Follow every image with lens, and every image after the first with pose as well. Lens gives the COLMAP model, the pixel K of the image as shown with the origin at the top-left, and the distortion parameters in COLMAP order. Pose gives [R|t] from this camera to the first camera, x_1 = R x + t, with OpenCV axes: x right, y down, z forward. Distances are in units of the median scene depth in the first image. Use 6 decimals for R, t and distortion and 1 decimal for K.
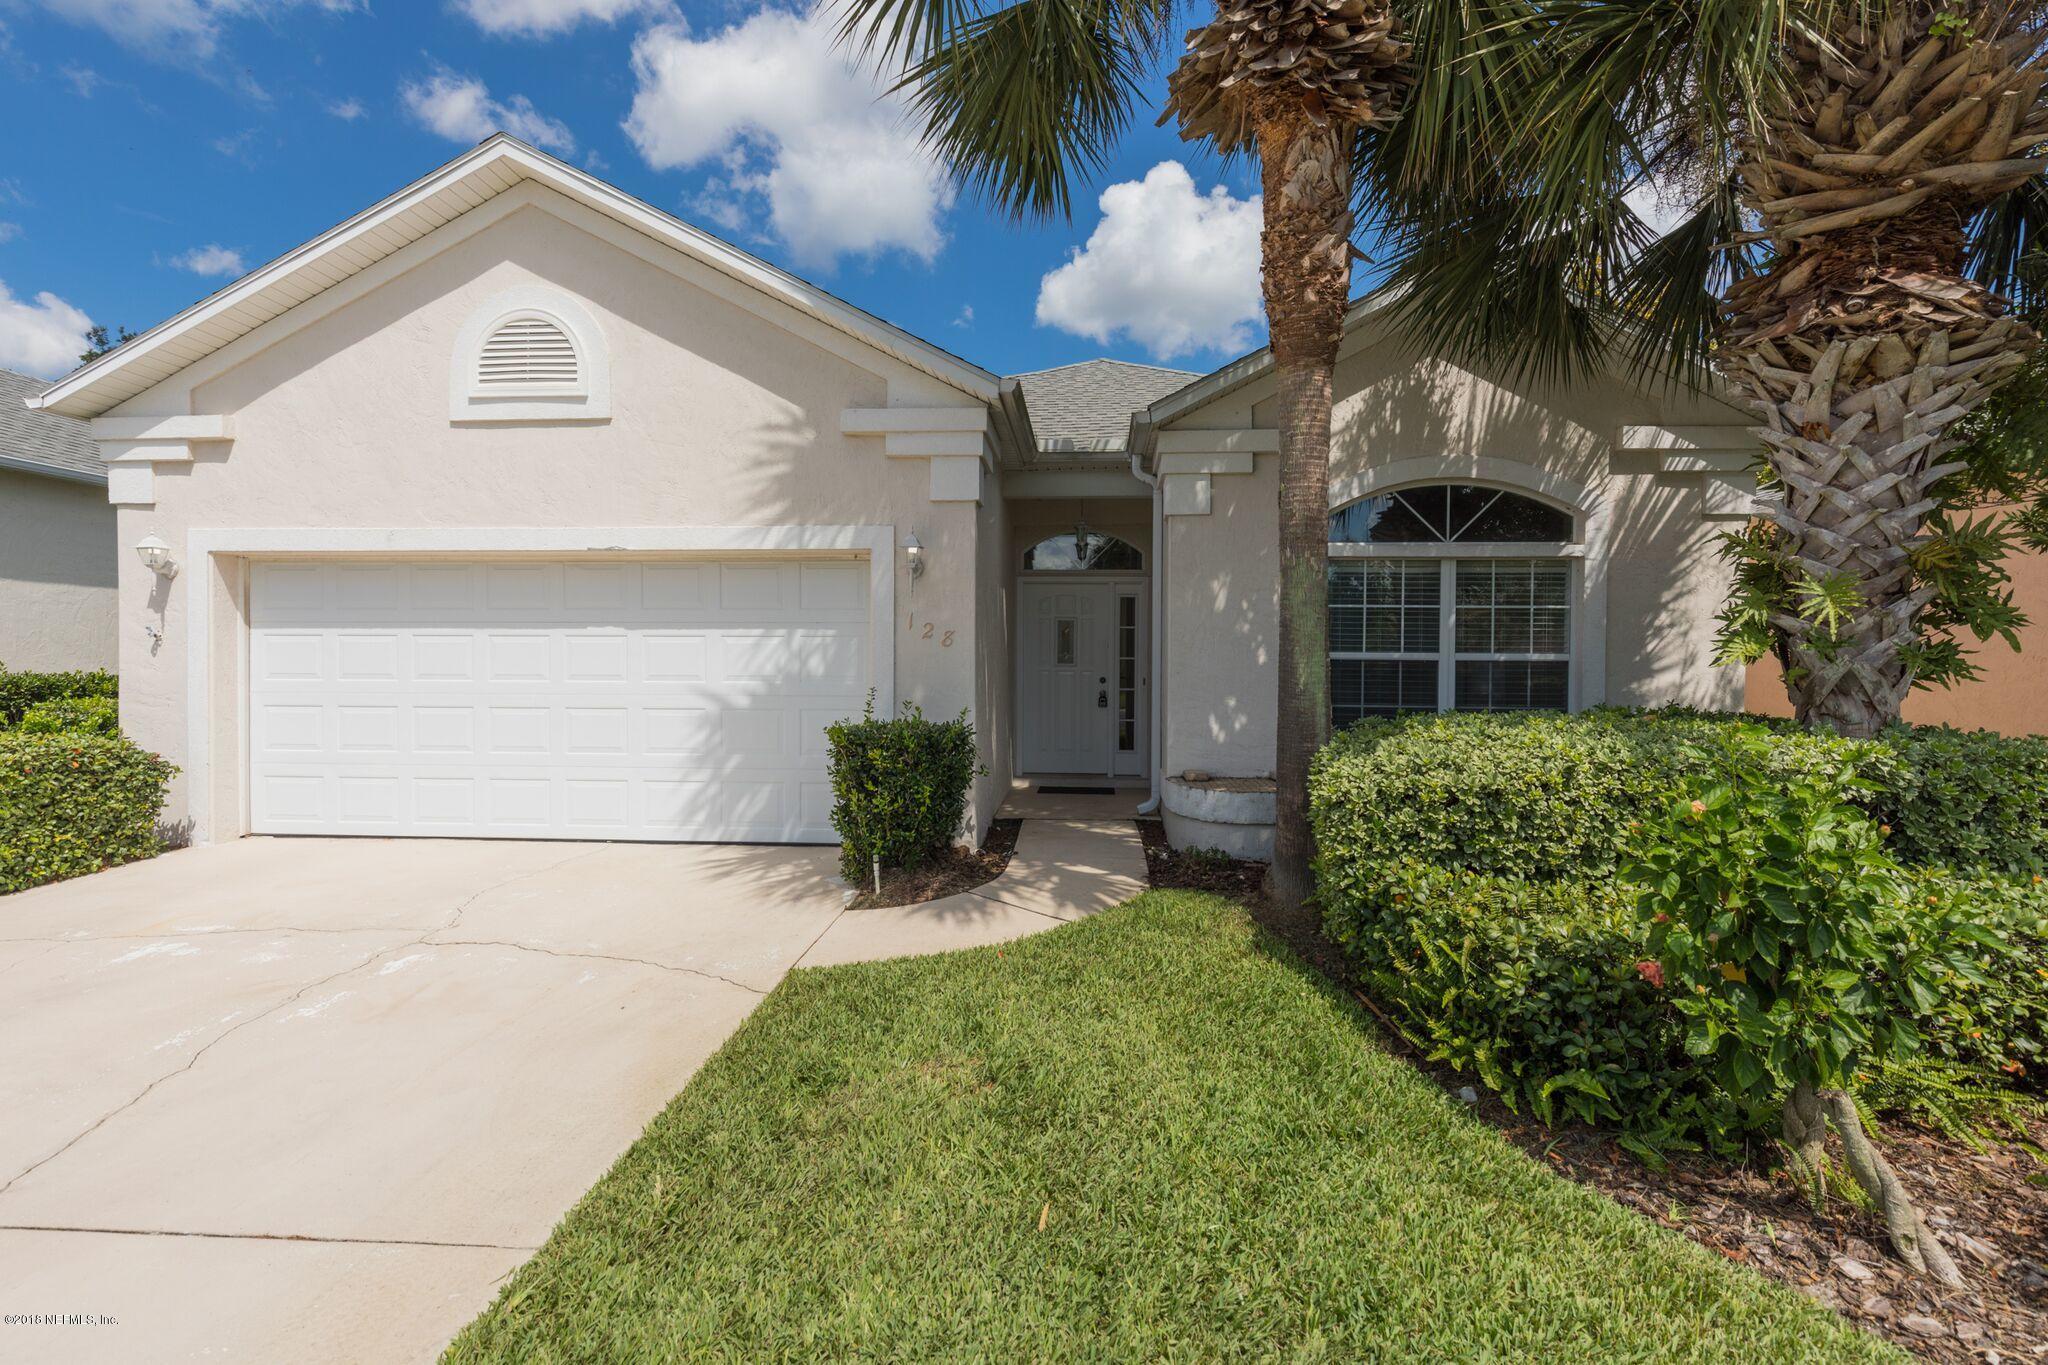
lens RADIAL K [[927.7, 0, 1035.2], [0, 927.7, 678.1], [0, 0, 1]] dist [0.008140, -0.001096]
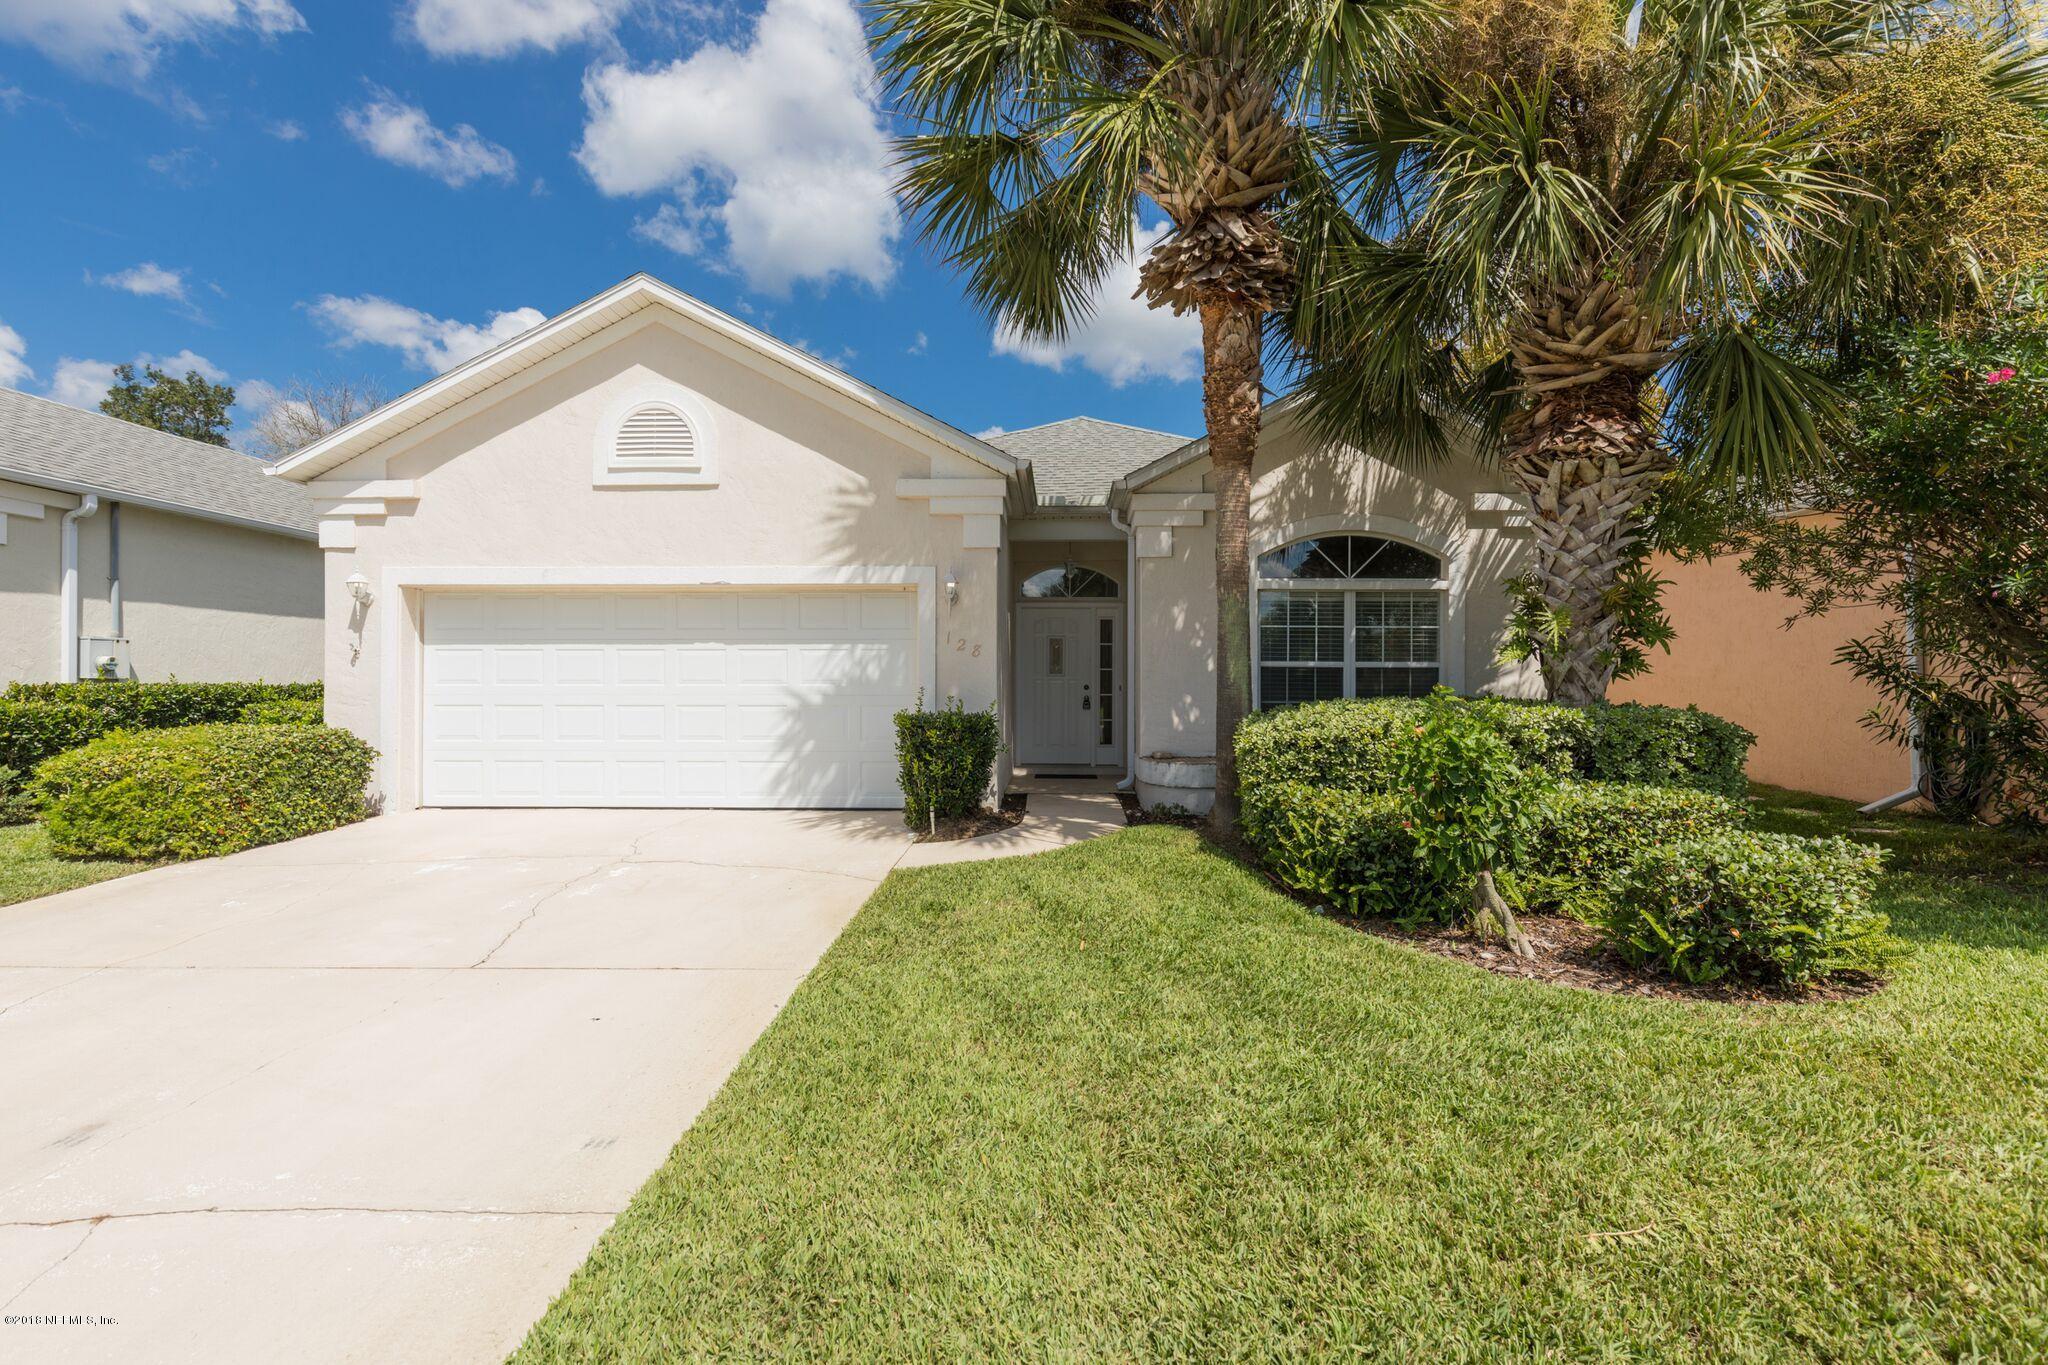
lens RADIAL K [[927.7, 0, 1034.5], [0, 927.7, 684.6], [0, 0, 1]] dist [0.008140, -0.001096]
pose [[0.999430, -0.003150, 0.033607, -0.056140], [0.003675, 0.999872, -0.015563, 0.026979], [-0.033554, 0.015678, 0.999314, -0.338820]]
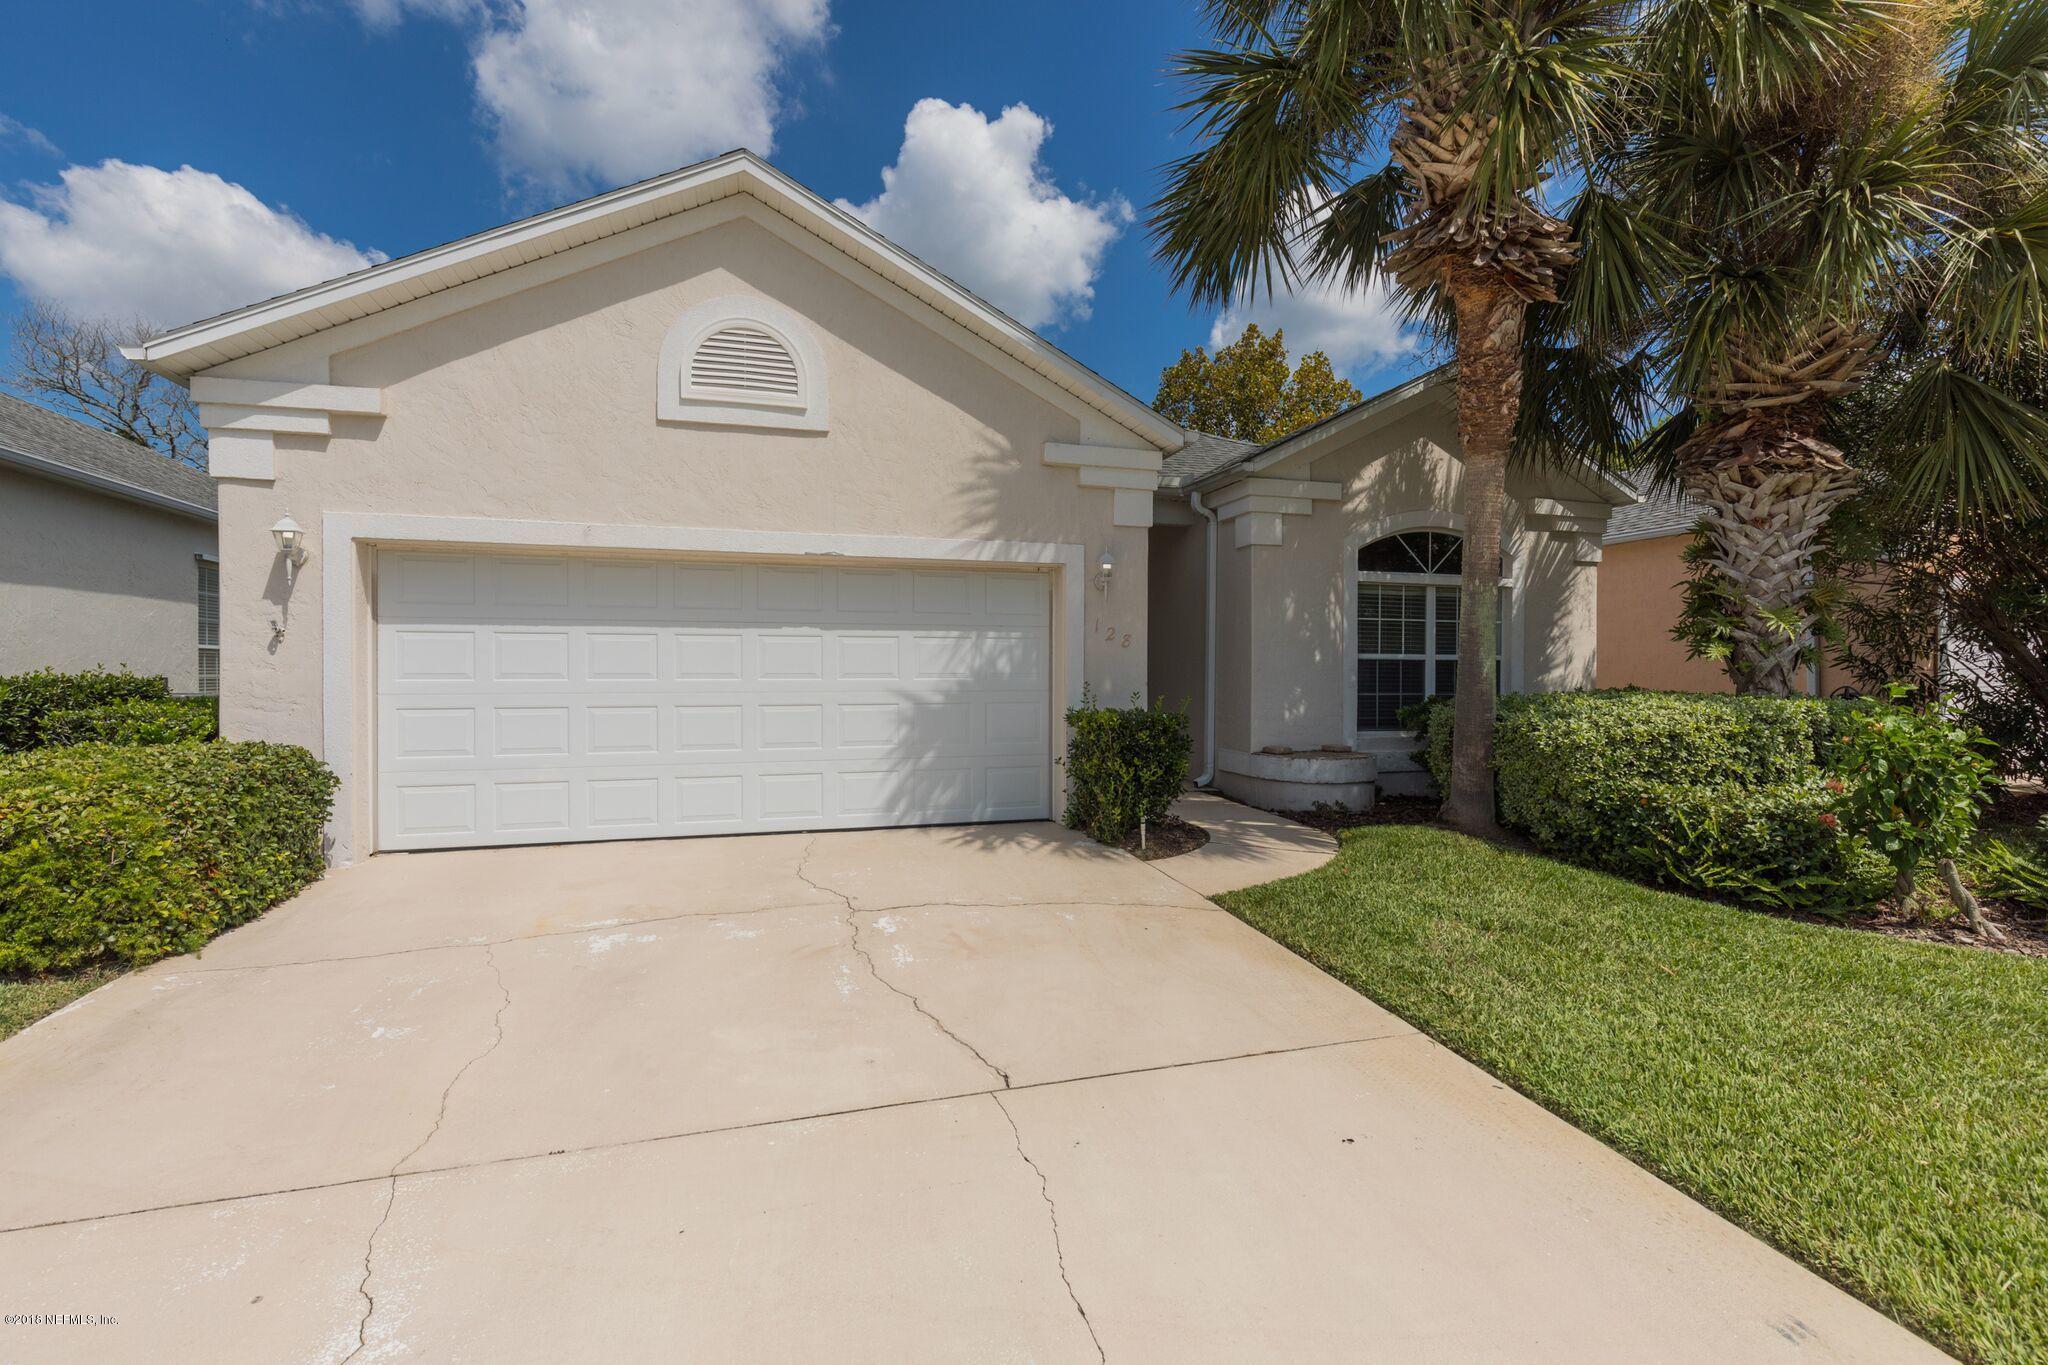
lens RADIAL K [[927.7, 0, 1039.8], [0, 927.7, 684.9], [0, 0, 1]] dist [0.008140, -0.001096]
pose [[0.935017, -0.008773, 0.354493, -0.634258], [0.009057, 0.999959, 0.000860, 0.012159], [-0.354486, 0.002407, 0.935058, -0.082114]]
